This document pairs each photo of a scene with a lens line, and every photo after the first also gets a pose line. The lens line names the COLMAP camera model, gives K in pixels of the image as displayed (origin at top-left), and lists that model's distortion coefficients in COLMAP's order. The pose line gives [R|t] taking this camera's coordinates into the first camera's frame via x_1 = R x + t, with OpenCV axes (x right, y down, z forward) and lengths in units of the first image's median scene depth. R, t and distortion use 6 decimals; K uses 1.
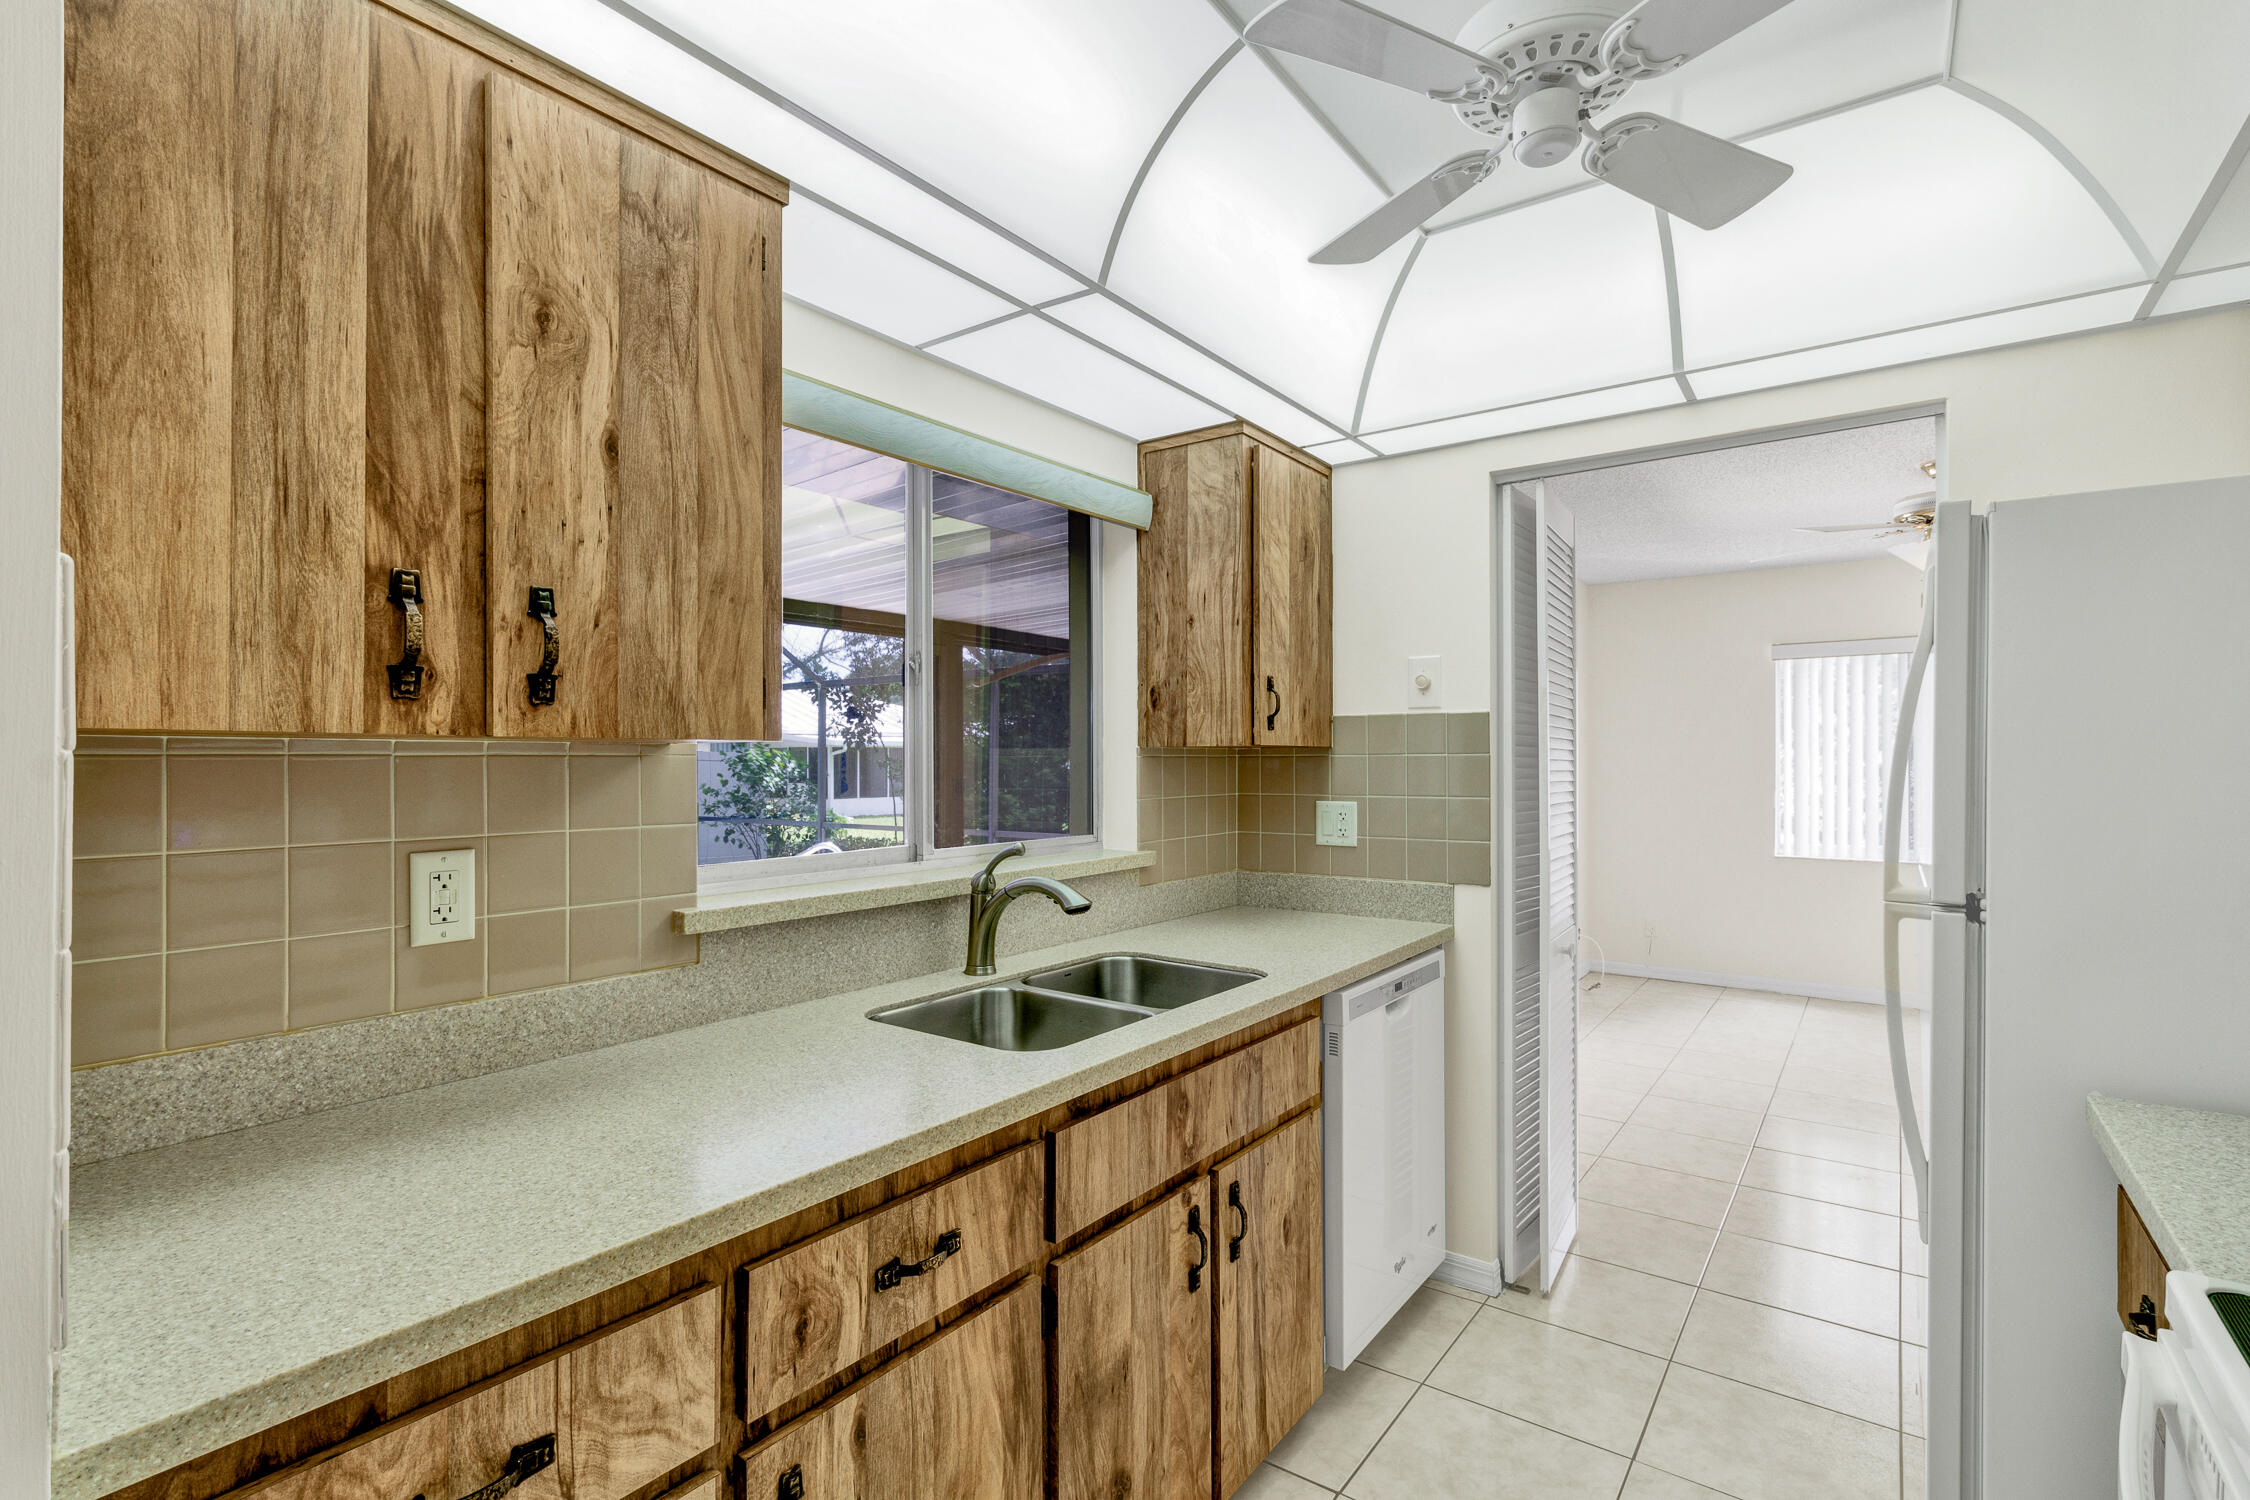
lens RADIAL K [[1066.6, 0, 1103.8], [0, 1066.6, 763.3], [0, 0, 1]] dist [0.002226, 0.001212]
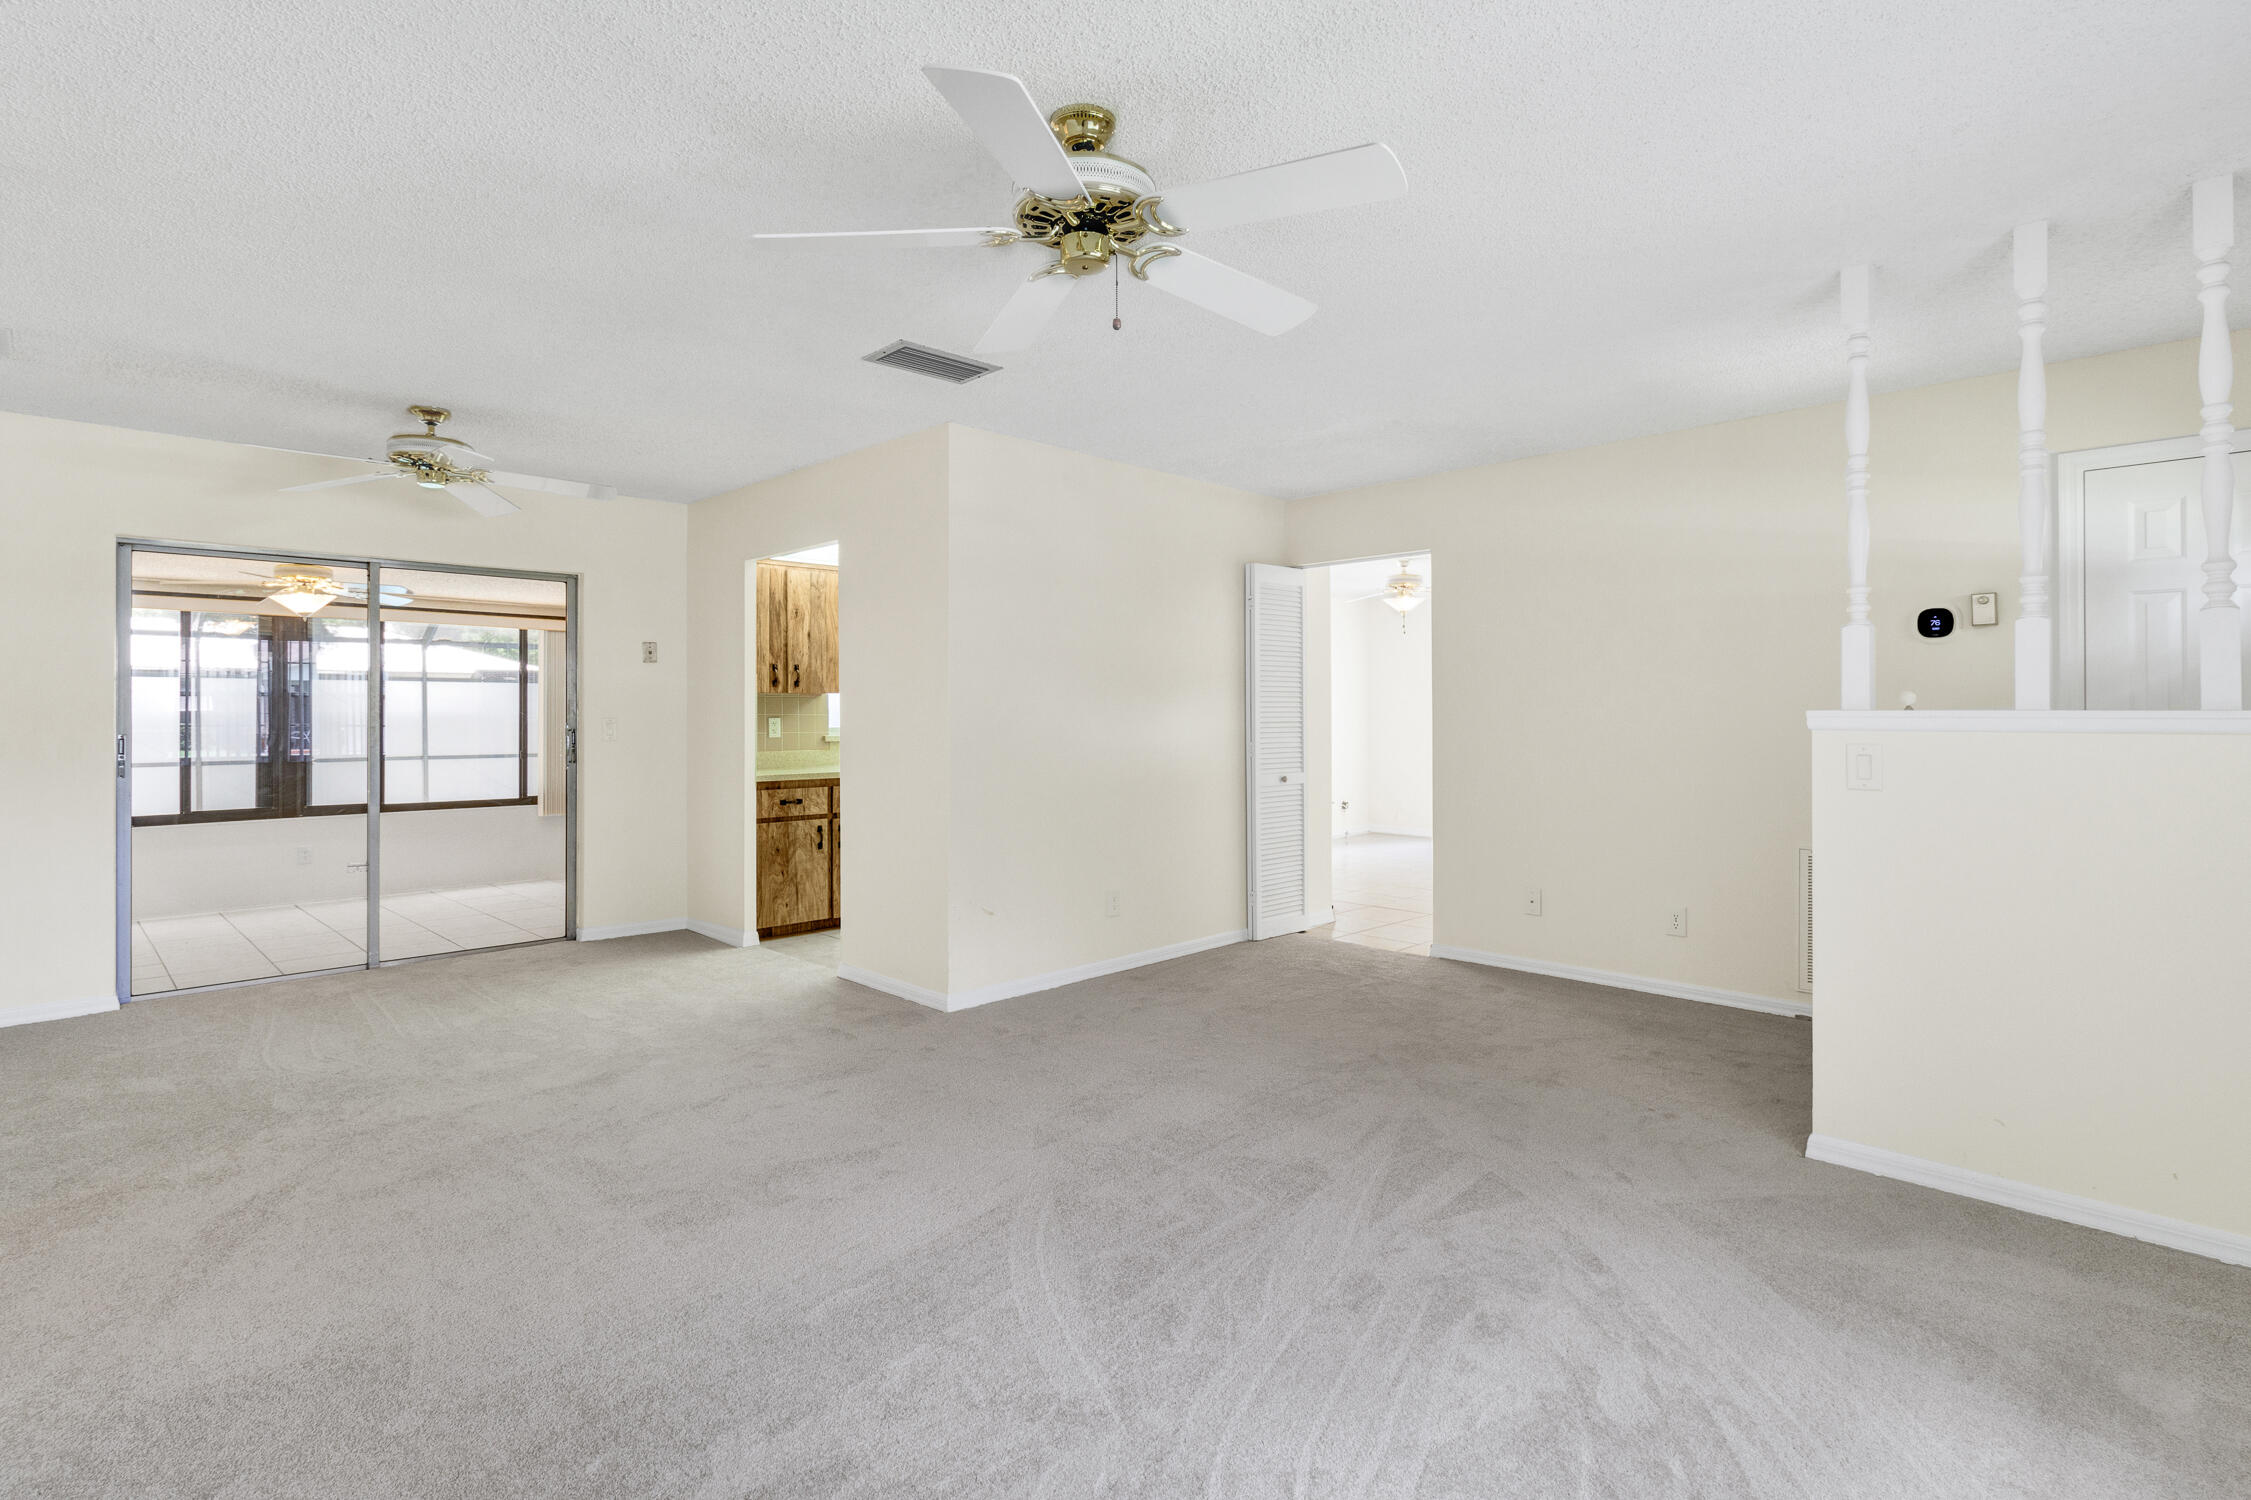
lens RADIAL K [[1067.1, 0, 1129.4], [0, 1067.1, 712.0], [0, 0, 1]] dist [0.002226, 0.001212]
pose [[0.991692, -0.003636, -0.128586, 1.680922], [0.003767, 0.999993, 0.000776, 0.067218], [0.128582, -0.001254, 0.991698, -3.795112]]
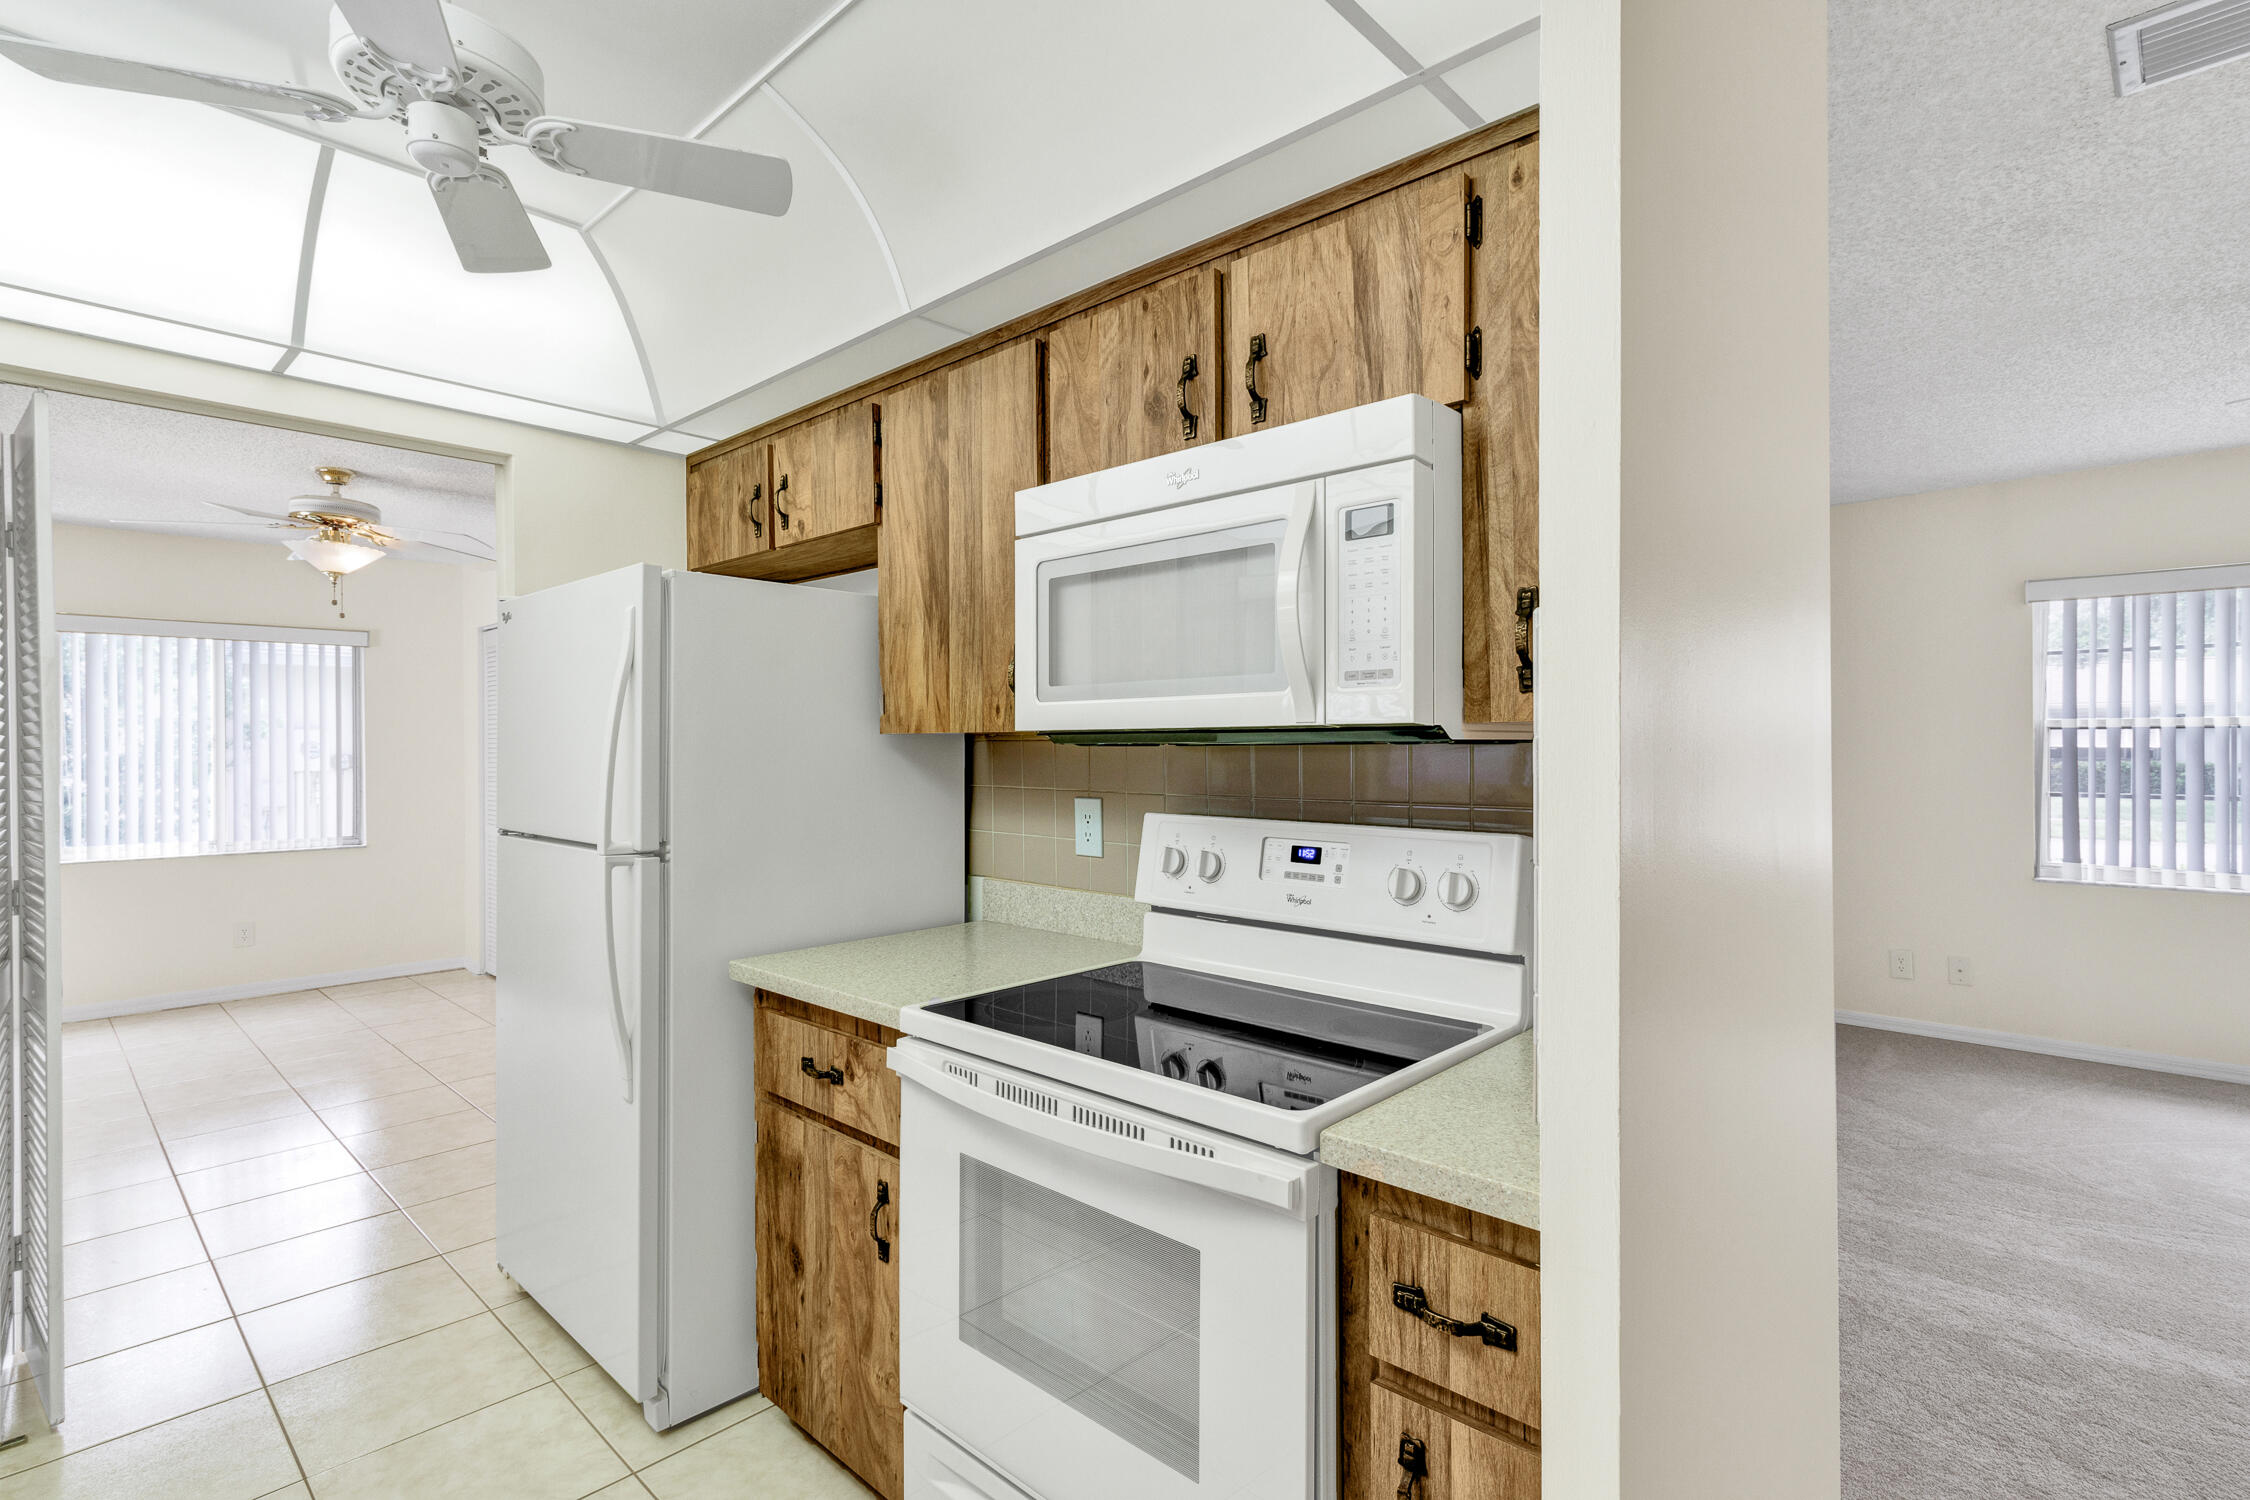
lens RADIAL K [[1066.6, 0, 1145.5], [0, 1066.6, 756.3], [0, 0, 1]] dist [0.002226, 0.001212]
pose [[0.110642, -0.009192, 0.993818, -0.683122], [0.005192, 0.999949, 0.008670, -0.001240], [-0.993847, 0.004200, 0.110684, 0.260831]]
